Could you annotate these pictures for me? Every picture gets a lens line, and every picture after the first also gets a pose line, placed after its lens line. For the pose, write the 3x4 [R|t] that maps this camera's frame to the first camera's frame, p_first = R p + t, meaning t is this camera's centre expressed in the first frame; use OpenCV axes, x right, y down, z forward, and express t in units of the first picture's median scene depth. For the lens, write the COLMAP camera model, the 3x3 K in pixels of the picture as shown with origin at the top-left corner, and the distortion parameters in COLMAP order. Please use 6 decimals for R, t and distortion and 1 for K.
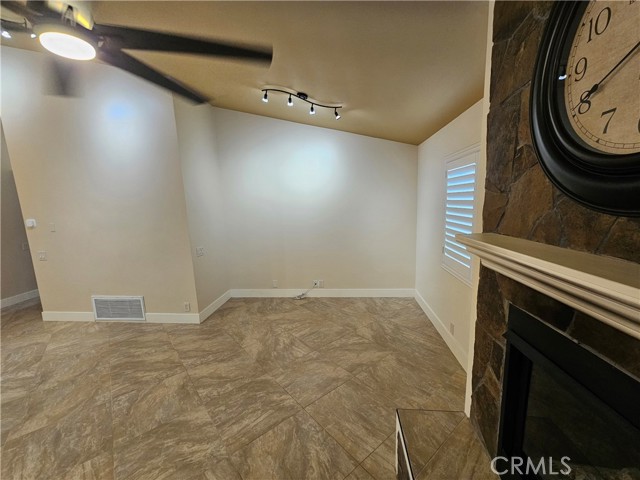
lens RADIAL K [[262.3, 0, 317.8], [0, 262.3, 243.1], [0, 0, 1]] dist [-0.003310, 0.002428]
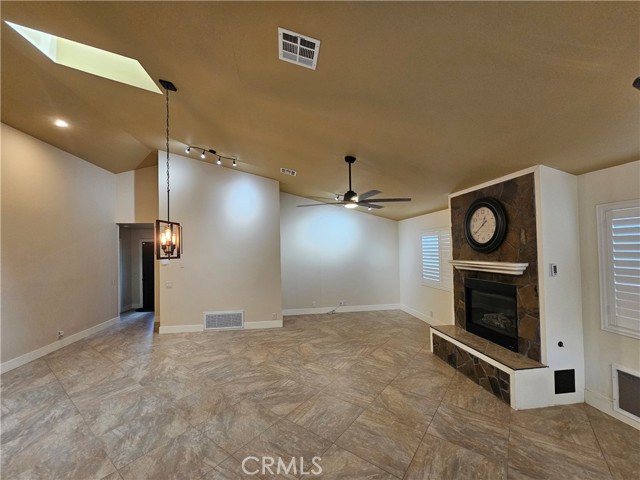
lens RADIAL K [[262.3, 0, 317.8], [0, 262.3, 243.1], [0, 0, 1]] dist [-0.003310, 0.002428]
pose [[0.971992, 0.023895, 0.233796, -0.740790], [0.020811, 0.982159, -0.186899, 0.135687], [-0.234090, 0.186530, 0.954153, -0.736440]]
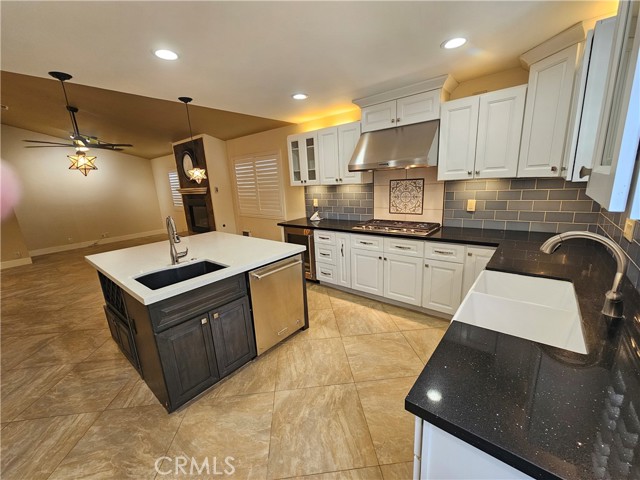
lens RADIAL K [[262.3, 0, 317.8], [0, 262.3, 243.1], [0, 0, 1]] dist [-0.003310, 0.002428]
pose [[0.558620, -0.188073, 0.807819, -0.894693], [0.163950, 0.979774, 0.114732, 0.342324], [-0.813058, 0.068351, 0.578156, -1.648130]]
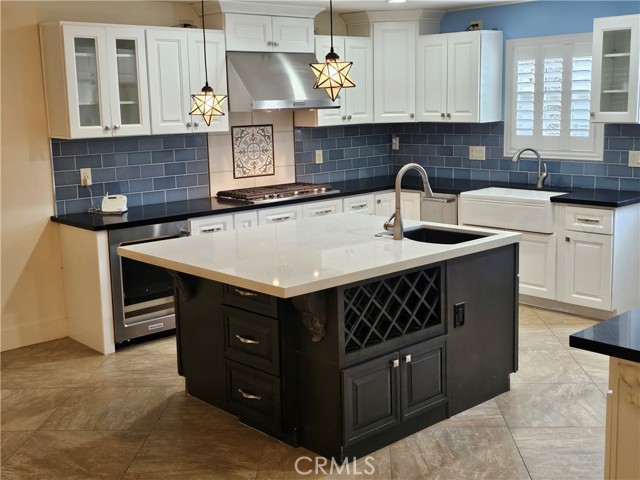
lens RADIAL K [[777.5, 0, 330.6], [0, 777.5, 230.5], [0, 0, 1]] dist [0.121405, -0.020639]
pose [[-0.751662, -0.057314, 0.657054, -1.365001], [0.154117, 0.953375, 0.259470, 0.021456], [-0.641290, 0.296297, -0.707782, 0.122940]]
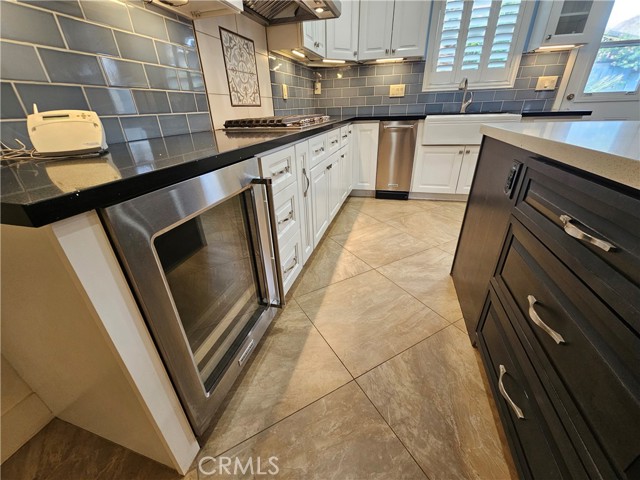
lens RADIAL K [[262.3, 0, 317.8], [0, 262.3, 243.1], [0, 0, 1]] dist [-0.003310, 0.002428]
pose [[-0.982413, -0.023017, 0.185298, -0.070541], [0.091793, 0.804648, 0.586614, 0.317111], [-0.162602, 0.593306, -0.788383, -0.641180]]
